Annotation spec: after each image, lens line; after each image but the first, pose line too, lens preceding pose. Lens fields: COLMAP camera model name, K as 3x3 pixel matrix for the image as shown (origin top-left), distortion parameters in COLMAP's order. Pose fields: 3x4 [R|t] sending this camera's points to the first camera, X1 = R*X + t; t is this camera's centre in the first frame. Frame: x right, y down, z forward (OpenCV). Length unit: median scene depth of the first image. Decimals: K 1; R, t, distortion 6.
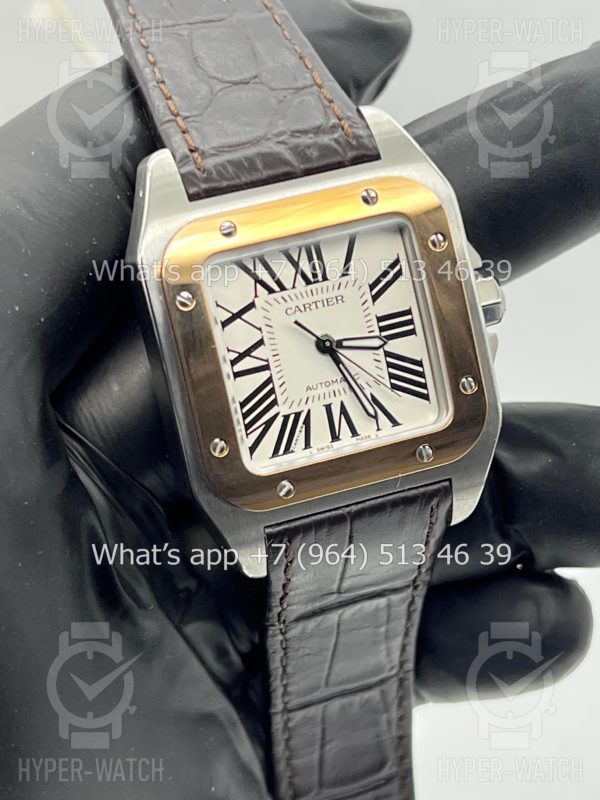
lens RADIAL K [[1930.1, 0, 300.7], [0, 1930.1, 400.4], [0, 0, 1]] dist [0.245614, 0.139512]
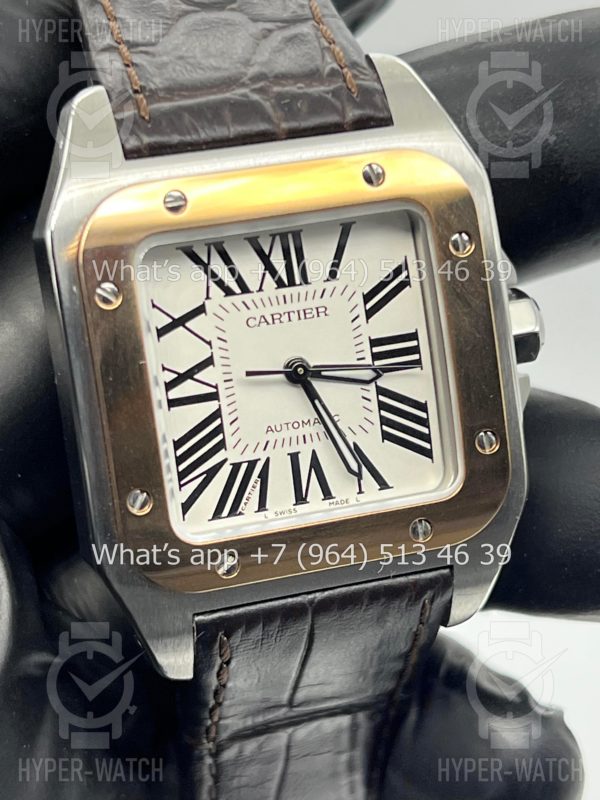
lens RADIAL K [[1964.4, 0, 301.3], [0, 1964.4, 418.7], [0, 0, 1]] dist [0.343017, 0.500144]
pose [[0.996822, 0.079090, 0.009494, 0.008628], [-0.079048, 0.996860, -0.004704, -0.007674], [-0.009836, 0.003939, 0.999944, 0.254676]]
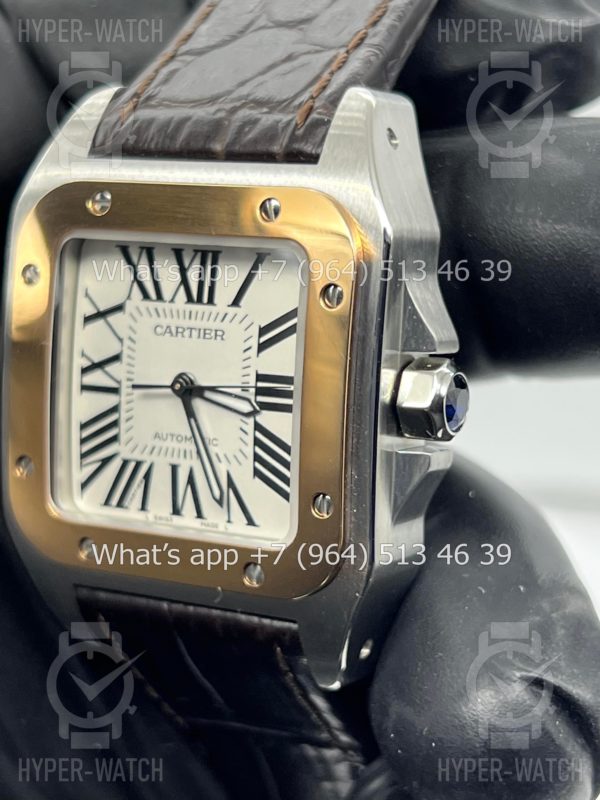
lens RADIAL K [[1930.1, 0, 300.7], [0, 1930.1, 400.4], [0, 0, 1]] dist [0.245614, 0.139512]
pose [[0.682984, 0.310682, -0.661067, 0.534001], [-0.270886, 0.948230, 0.165774, -0.158657], [0.678346, 0.065853, 0.731785, 0.486593]]
